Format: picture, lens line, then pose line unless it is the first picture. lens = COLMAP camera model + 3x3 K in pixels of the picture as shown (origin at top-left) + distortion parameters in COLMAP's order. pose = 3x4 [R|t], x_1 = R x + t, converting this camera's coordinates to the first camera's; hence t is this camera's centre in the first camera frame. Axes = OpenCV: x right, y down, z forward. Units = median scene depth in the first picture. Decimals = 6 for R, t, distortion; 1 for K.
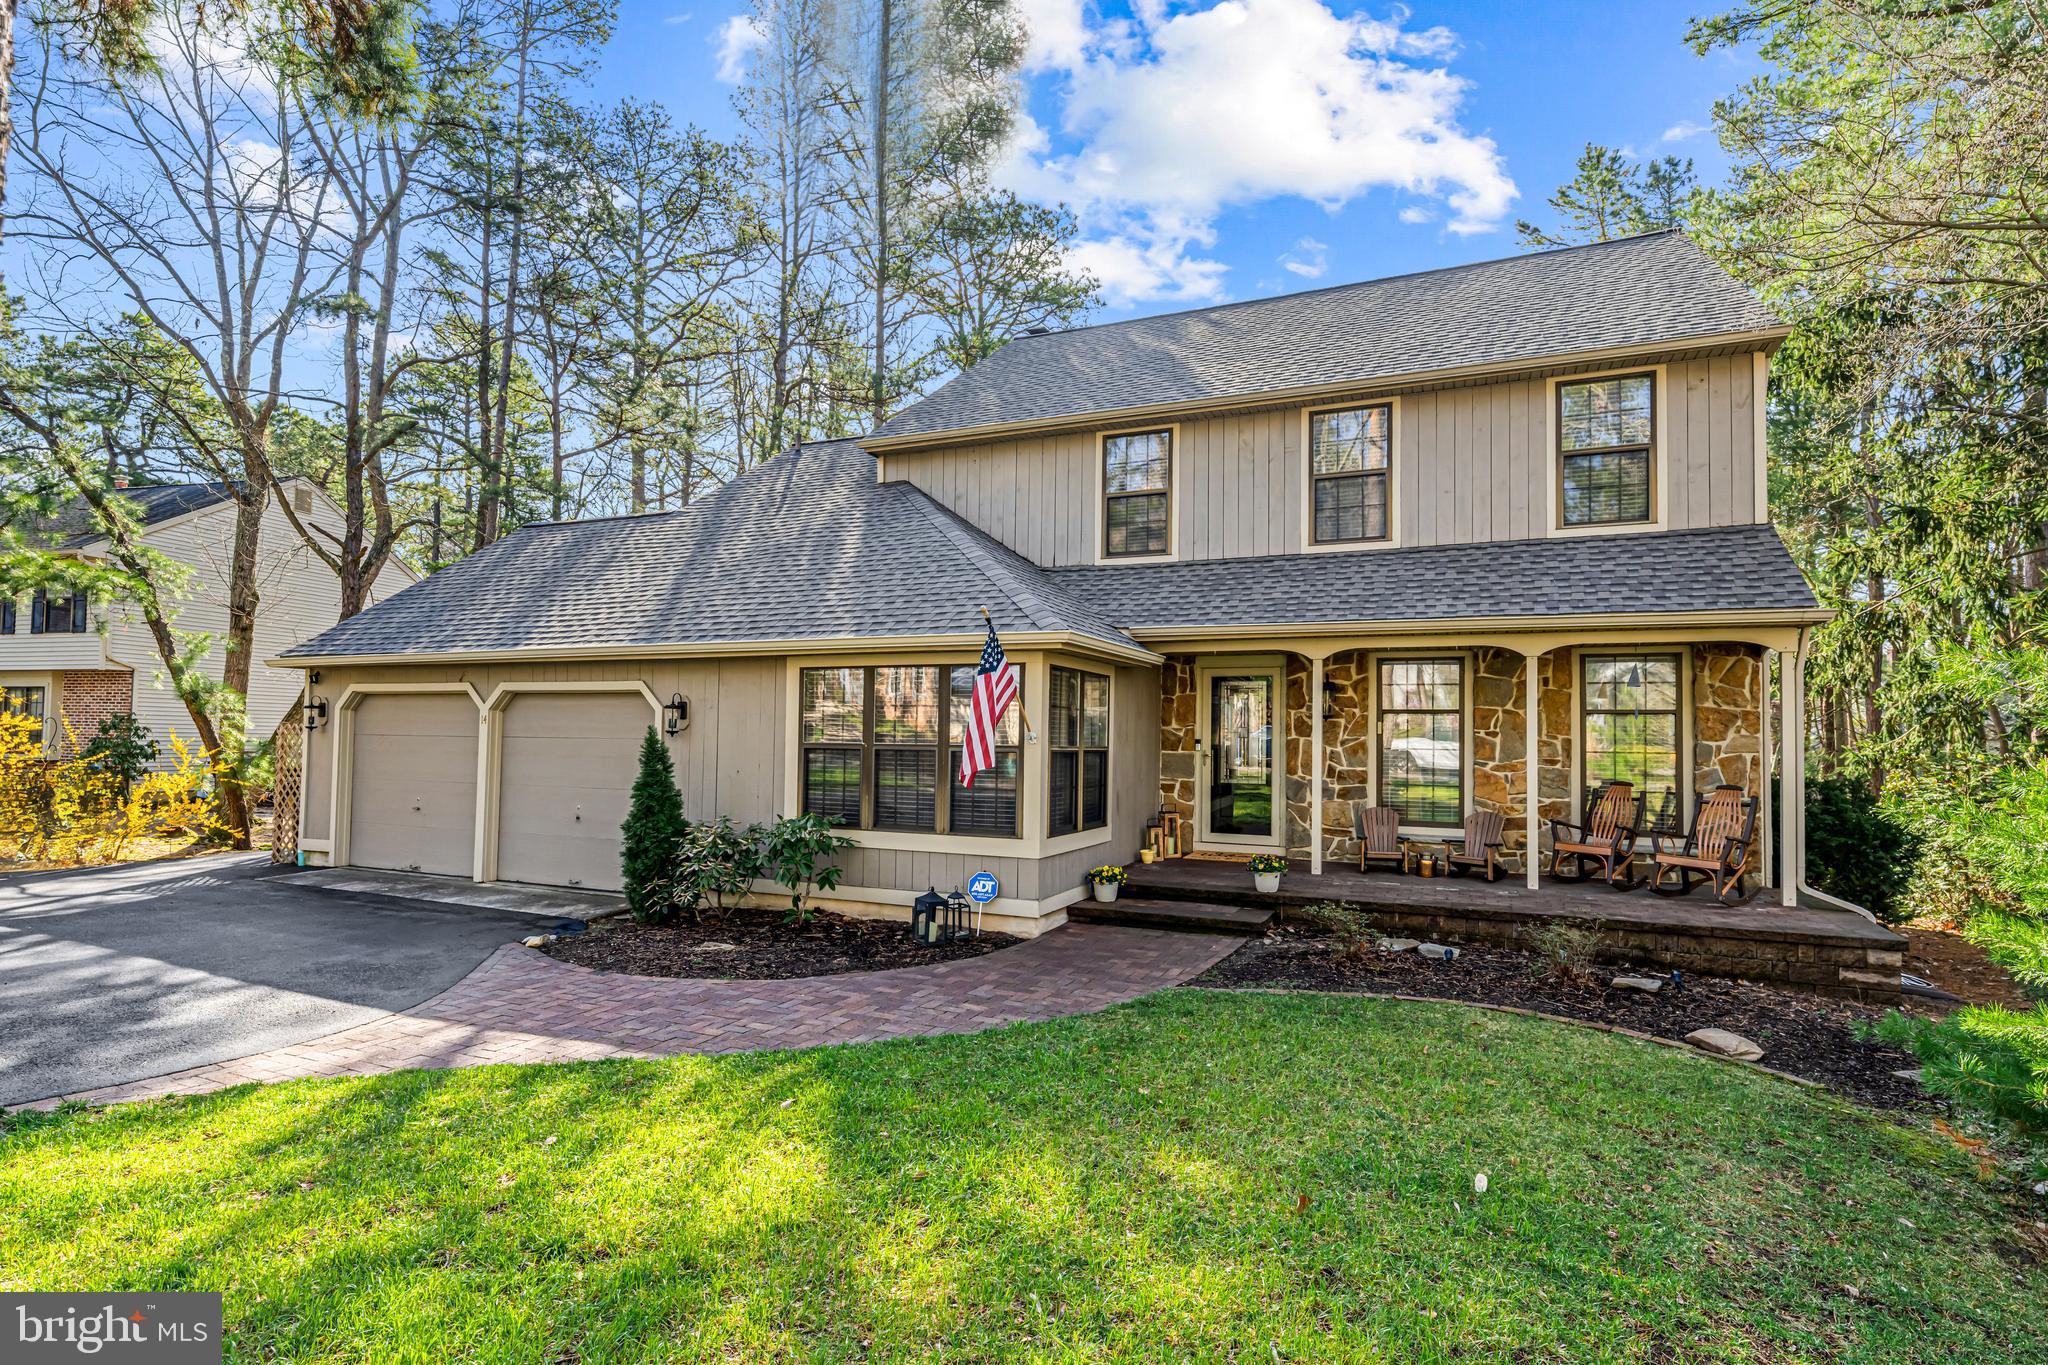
lens RADIAL K [[994.8, 0, 1034.0], [0, 994.8, 708.1], [0, 0, 1]] dist [-0.000971, 0.000826]
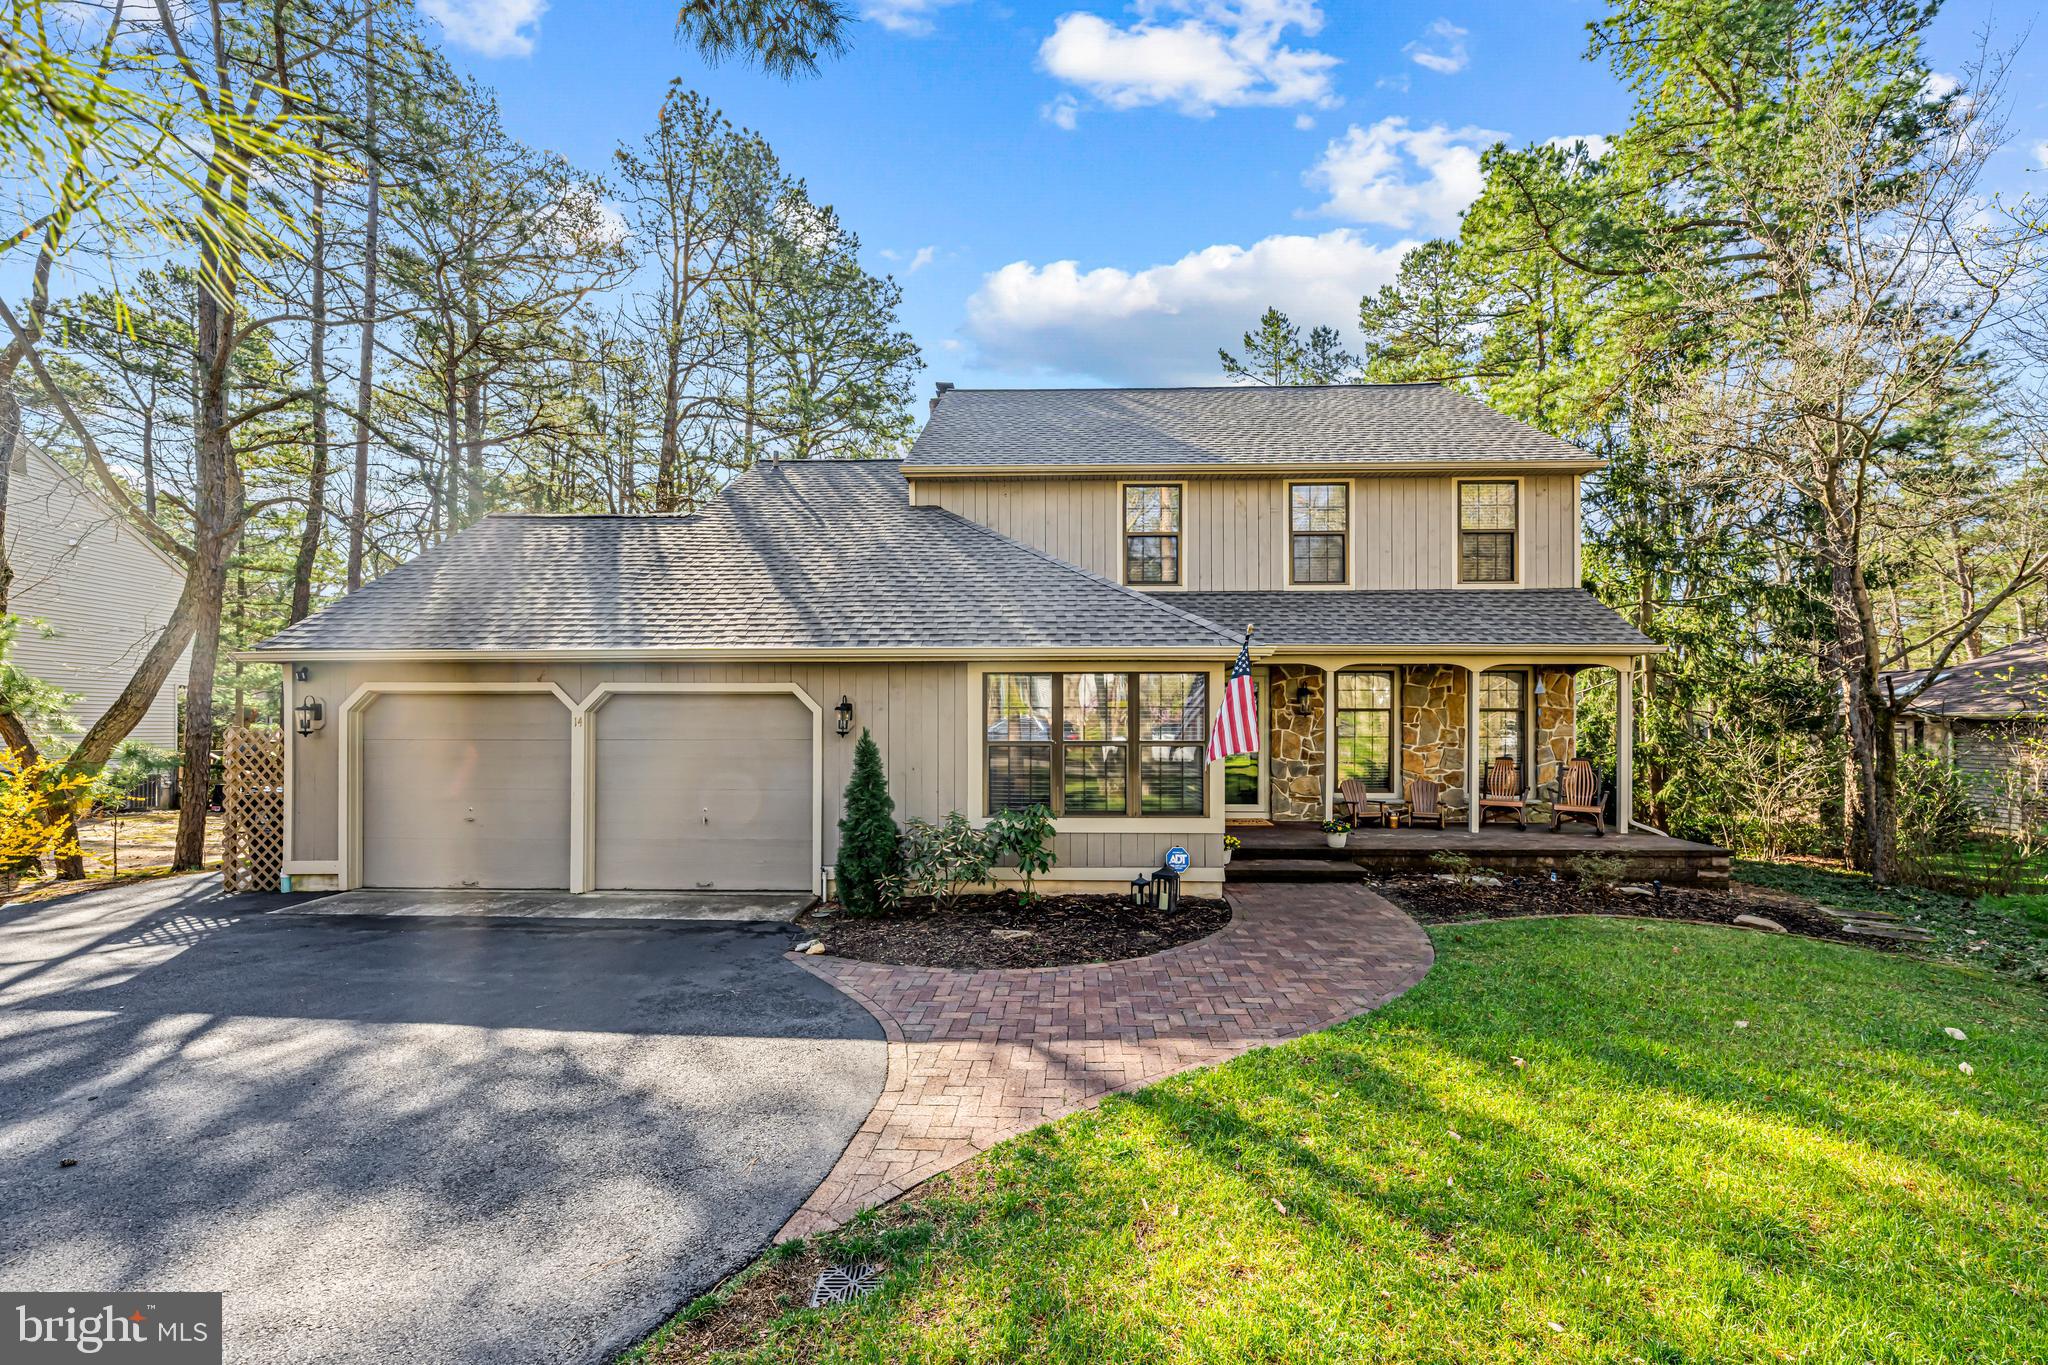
lens RADIAL K [[786.4, 0, 1032.8], [0, 786.4, 729.6], [0, 0, 1]] dist [-0.002871, 0.000063]
pose [[0.929009, -0.013397, 0.369815, -0.491344], [0.000510, 0.999390, 0.034922, -0.008208], [-0.370057, -0.032255, 0.928449, 0.168955]]
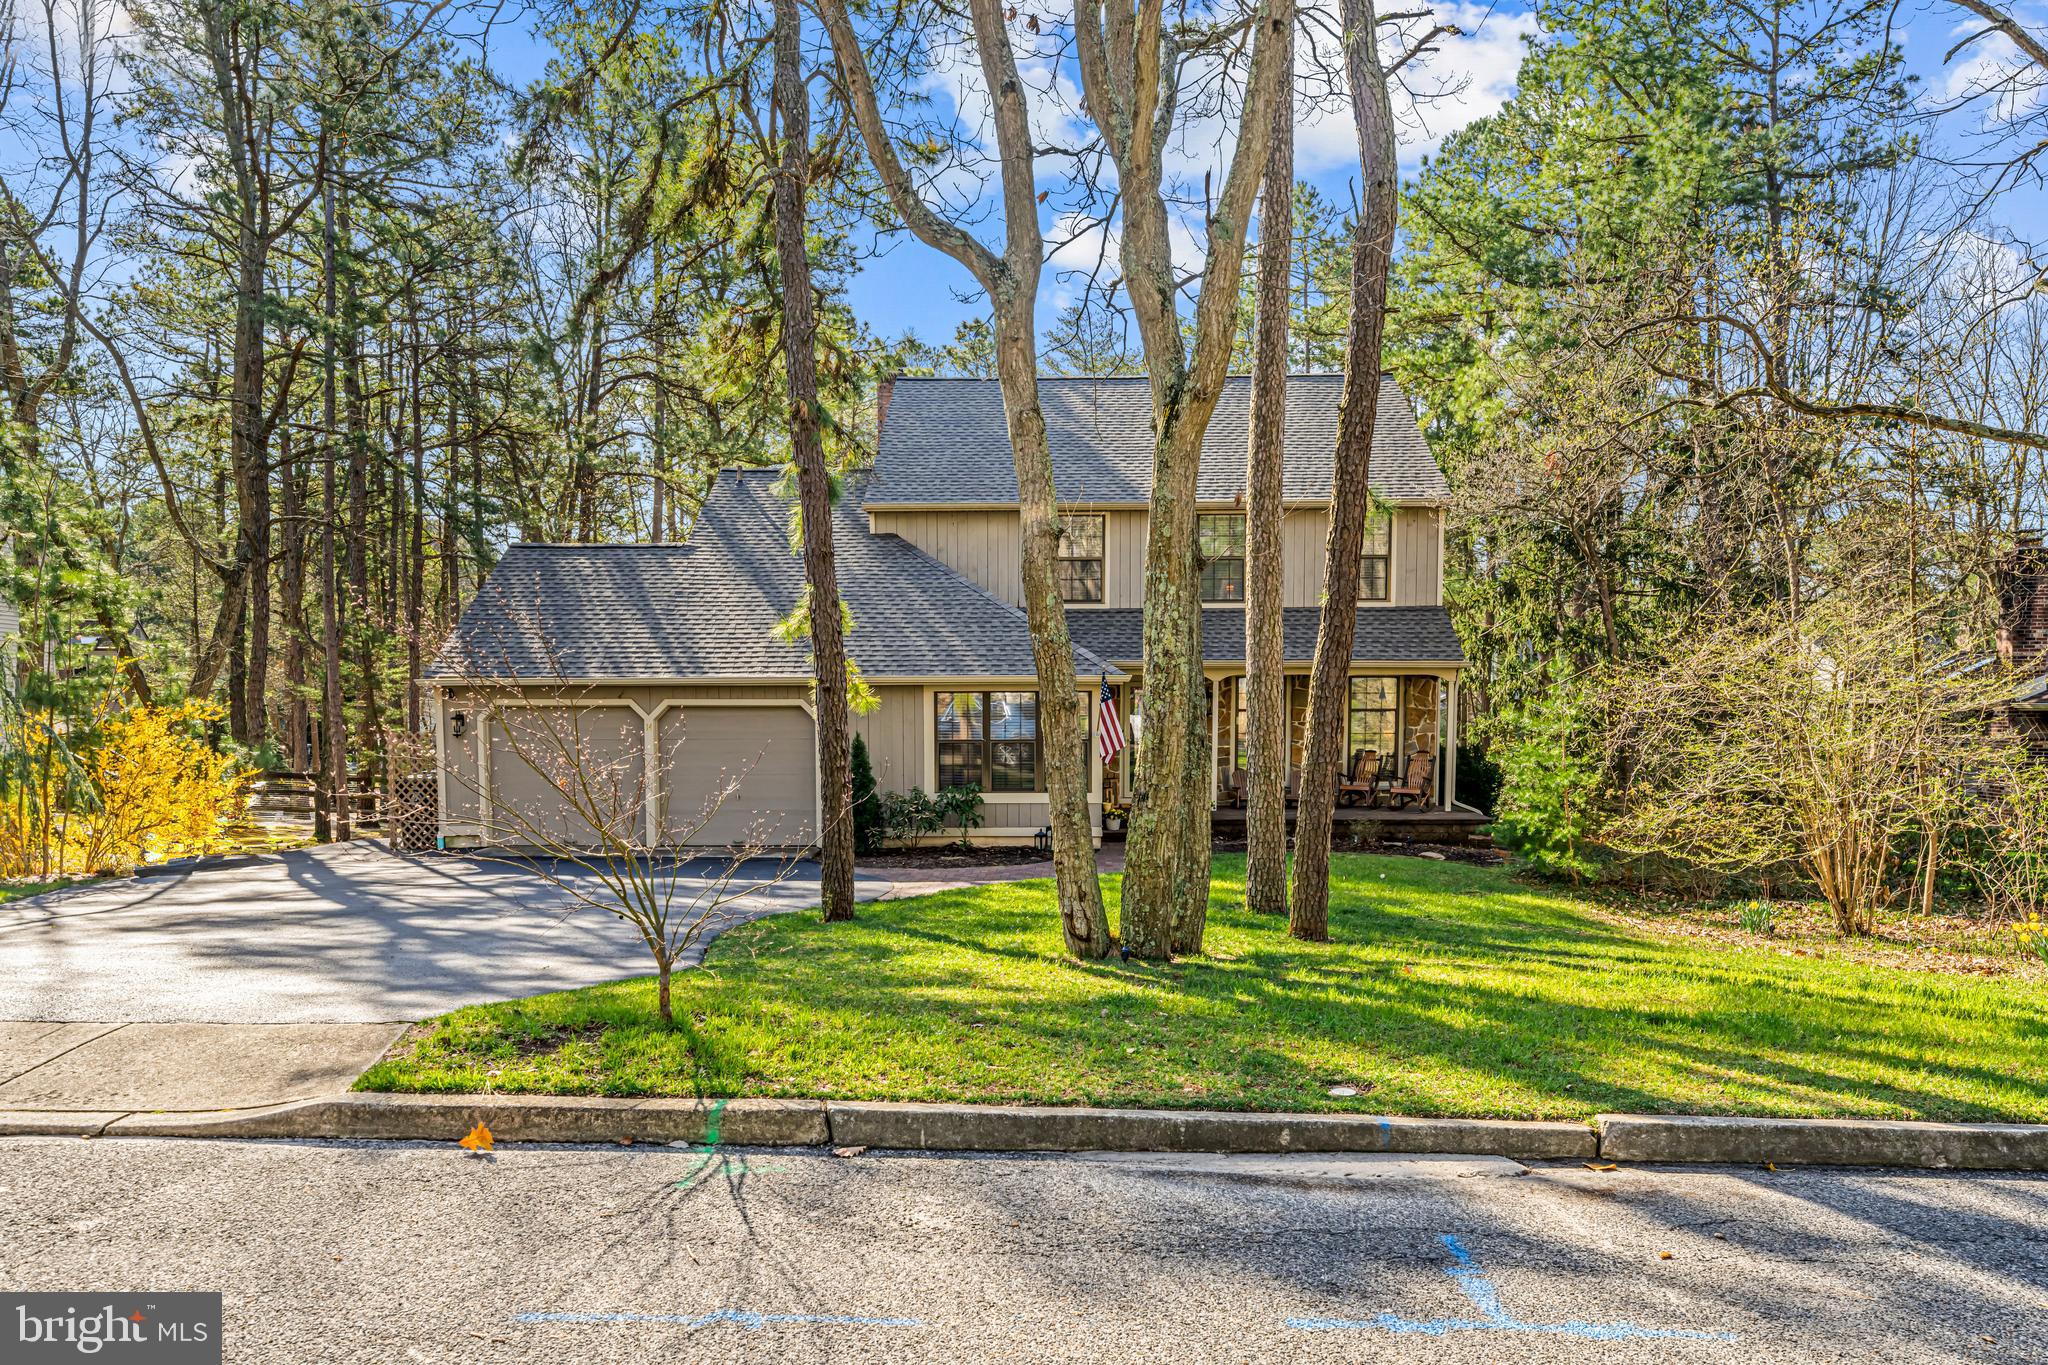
lens RADIAL K [[1365.8, 0, 1034.5], [0, 1365.8, 827.0], [0, 0, 1]] dist [-0.007875, -0.003610]
pose [[0.927806, -0.049121, 0.369815, -0.867979], [0.002500, 0.992090, 0.125504, -0.096866], [-0.373055, -0.115518, 0.920590, -1.030213]]
